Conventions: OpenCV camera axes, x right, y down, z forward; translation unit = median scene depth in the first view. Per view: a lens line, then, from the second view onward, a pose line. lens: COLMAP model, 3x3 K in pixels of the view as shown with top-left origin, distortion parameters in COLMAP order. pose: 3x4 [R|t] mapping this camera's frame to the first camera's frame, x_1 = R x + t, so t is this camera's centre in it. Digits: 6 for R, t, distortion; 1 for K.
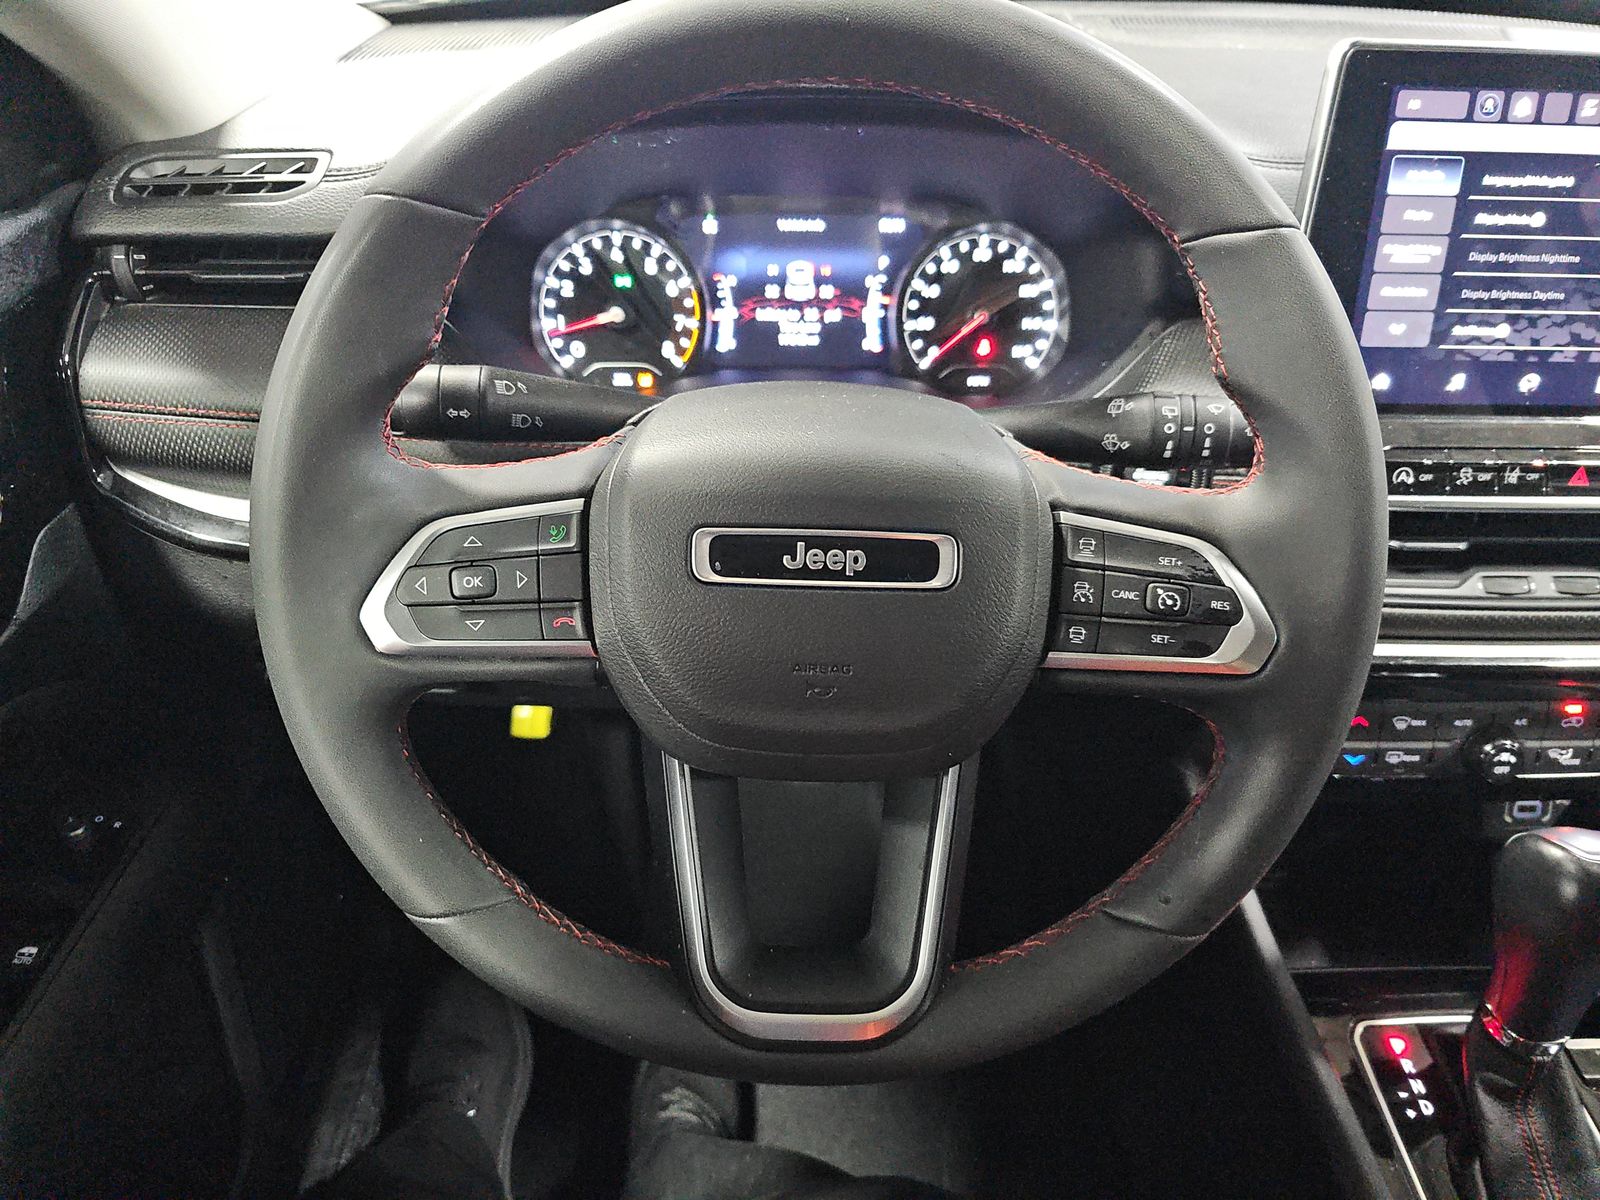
lens RADIAL K [[1049.3, 0, 798.4], [0, 1049.3, 609.7], [0, 0, 1]] dist [0.002109, -0.024629]
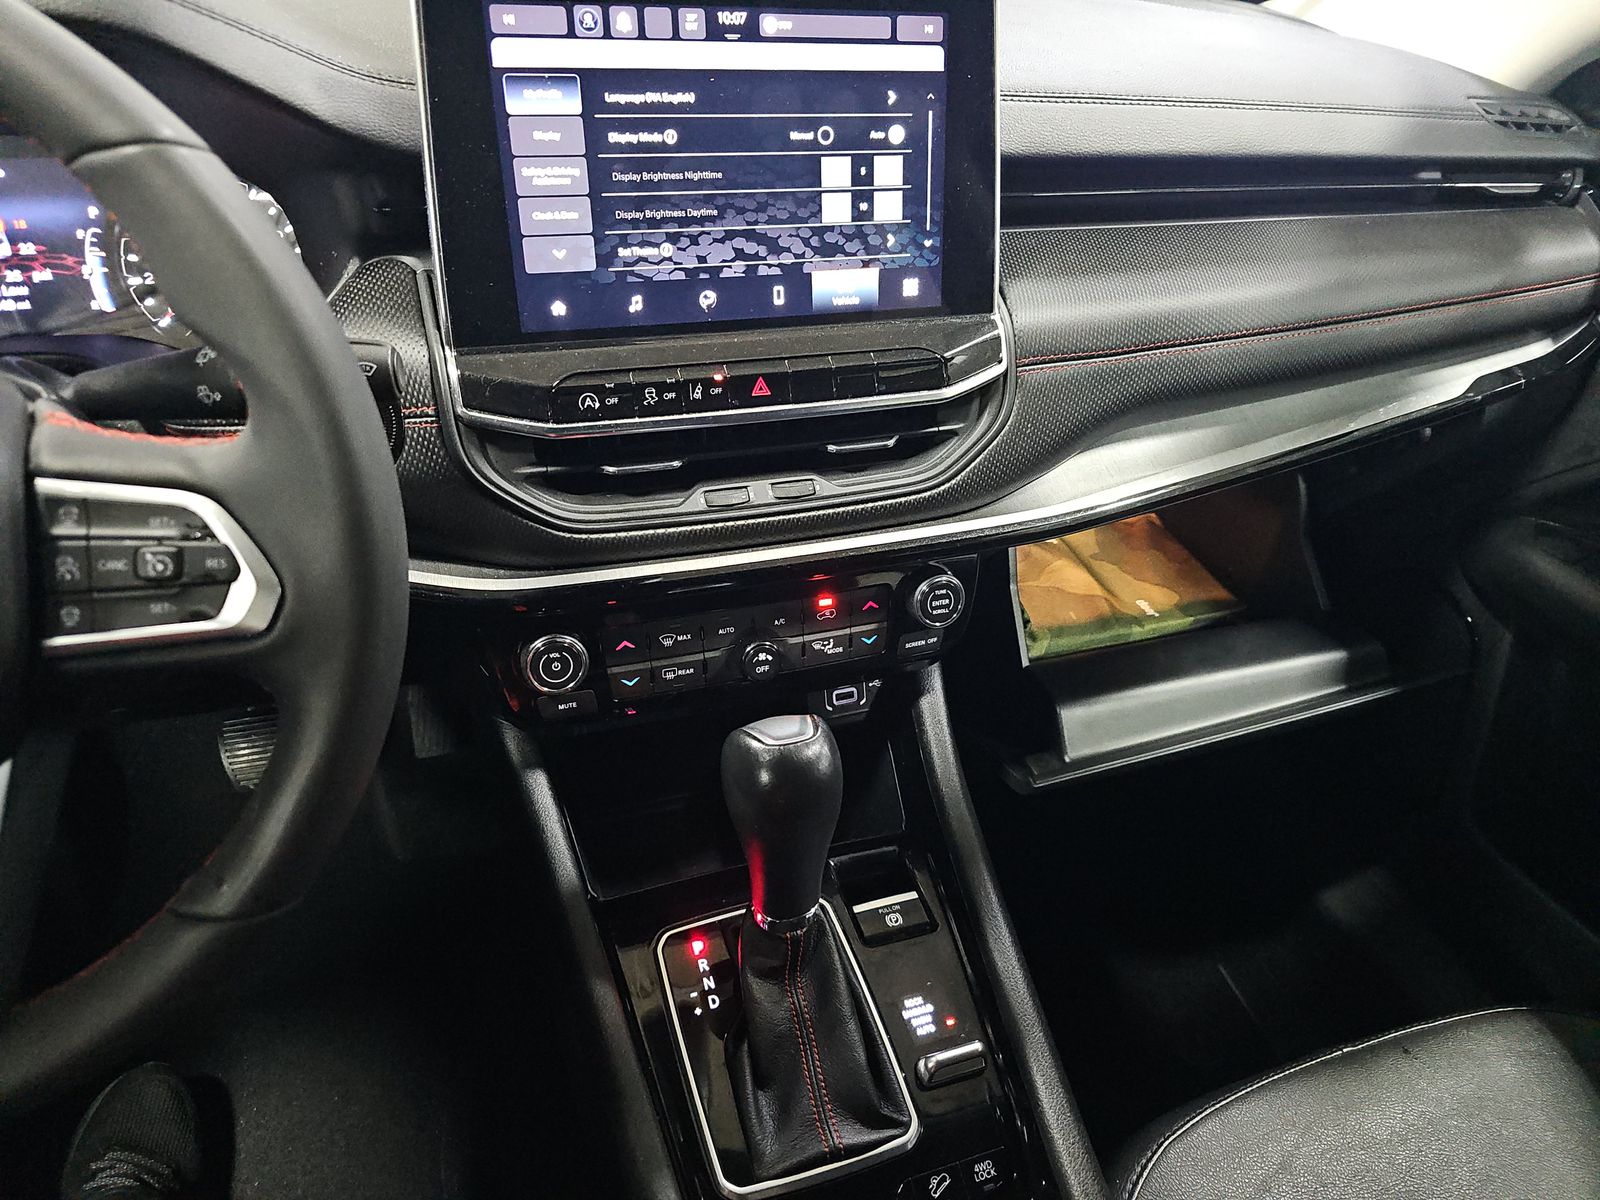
lens RADIAL K [[1049.3, 0, 751.3], [0, 1049.3, 611.5], [0, 0, 1]] dist [0.002109, -0.024629]
pose [[0.945852, -0.146790, 0.289512, 0.319165], [0.134885, 0.988996, 0.060769, 0.025058], [-0.295246, -0.018427, 0.955244, -0.009930]]
